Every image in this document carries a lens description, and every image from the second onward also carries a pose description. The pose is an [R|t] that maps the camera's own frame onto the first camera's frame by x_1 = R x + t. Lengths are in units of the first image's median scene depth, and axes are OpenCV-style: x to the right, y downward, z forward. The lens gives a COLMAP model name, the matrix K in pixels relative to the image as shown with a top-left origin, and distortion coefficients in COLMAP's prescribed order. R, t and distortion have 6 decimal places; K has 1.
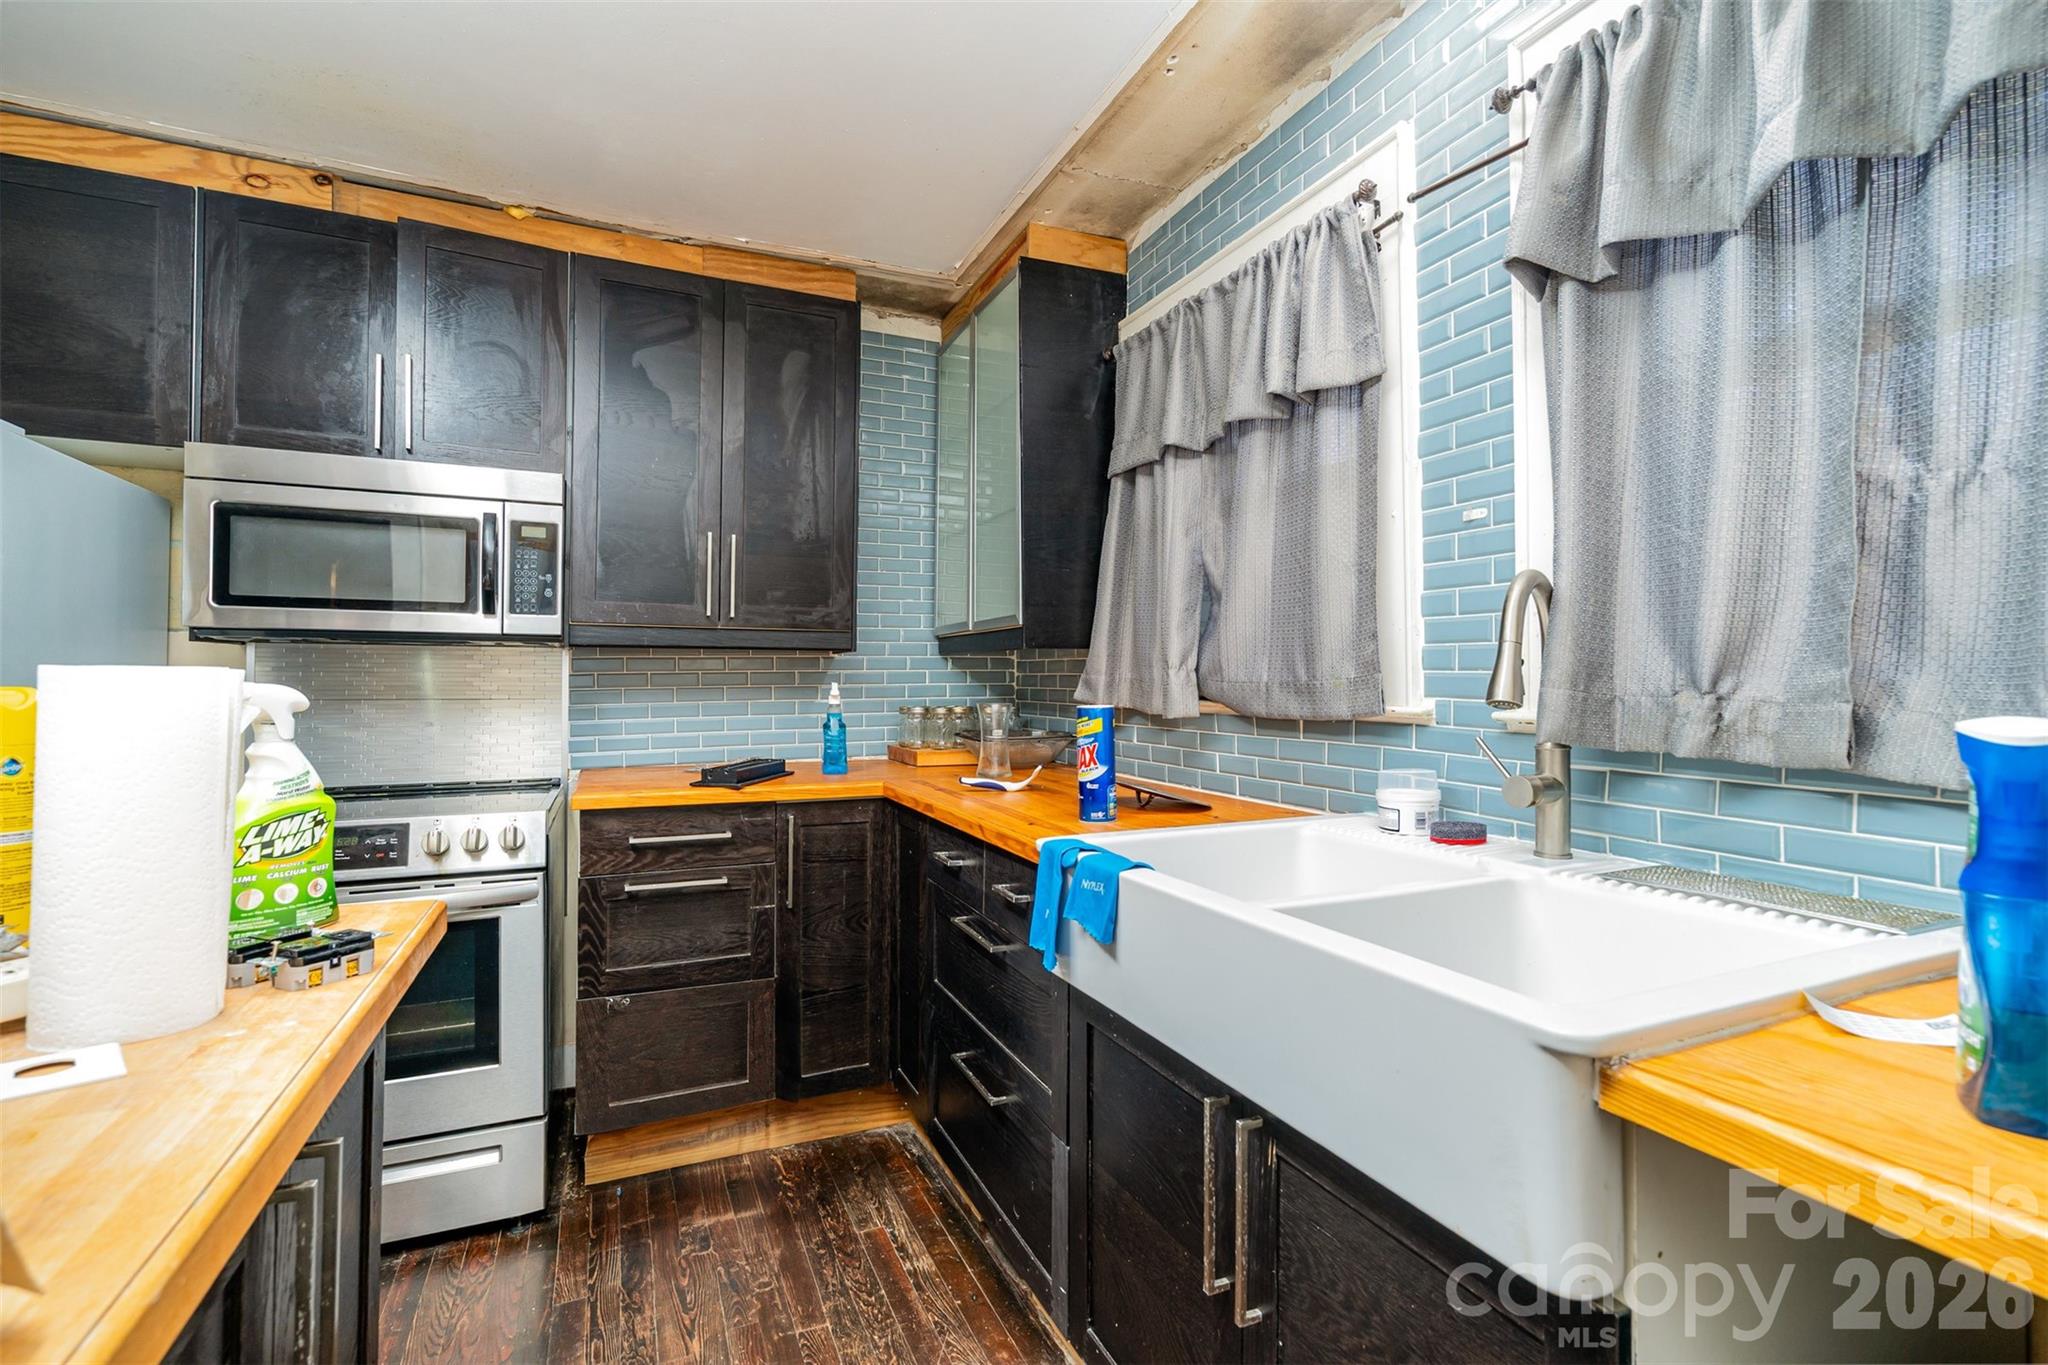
lens RADIAL K [[926.7, 0, 1022.0], [0, 926.7, 676.1], [0, 0, 1]] dist [-0.007751, 0.002432]
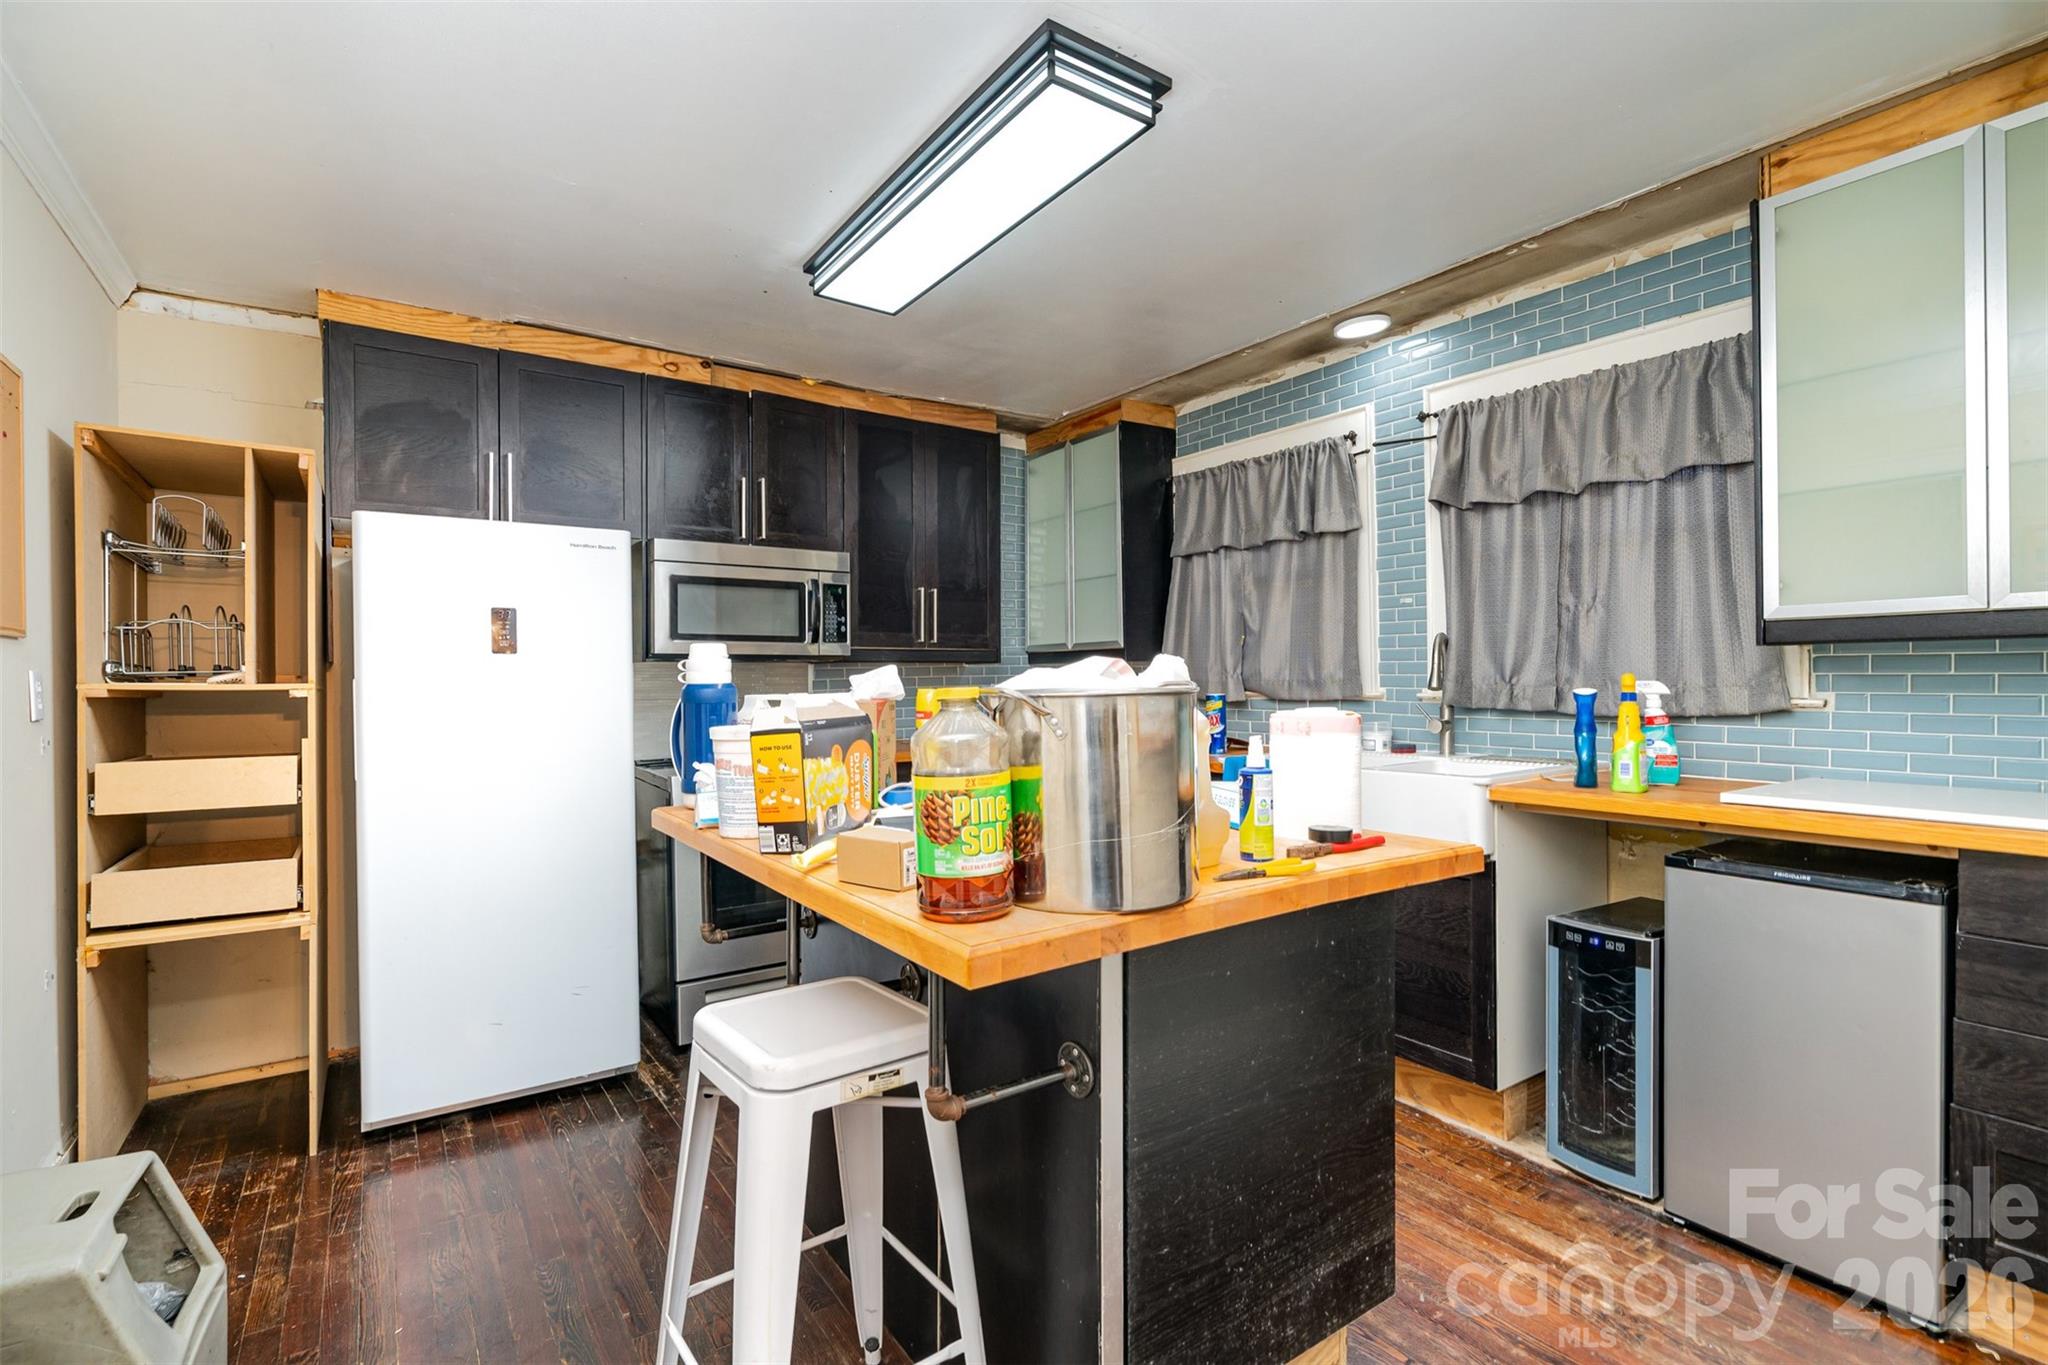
lens RADIAL K [[926.7, 0, 1025.0], [0, 926.7, 686.0], [0, 0, 1]] dist [-0.007751, 0.002432]
pose [[0.983745, -0.012578, 0.179130, -0.628831], [0.010451, 0.999863, 0.012811, -0.012198], [-0.179267, -0.010730, 0.983742, -0.778874]]
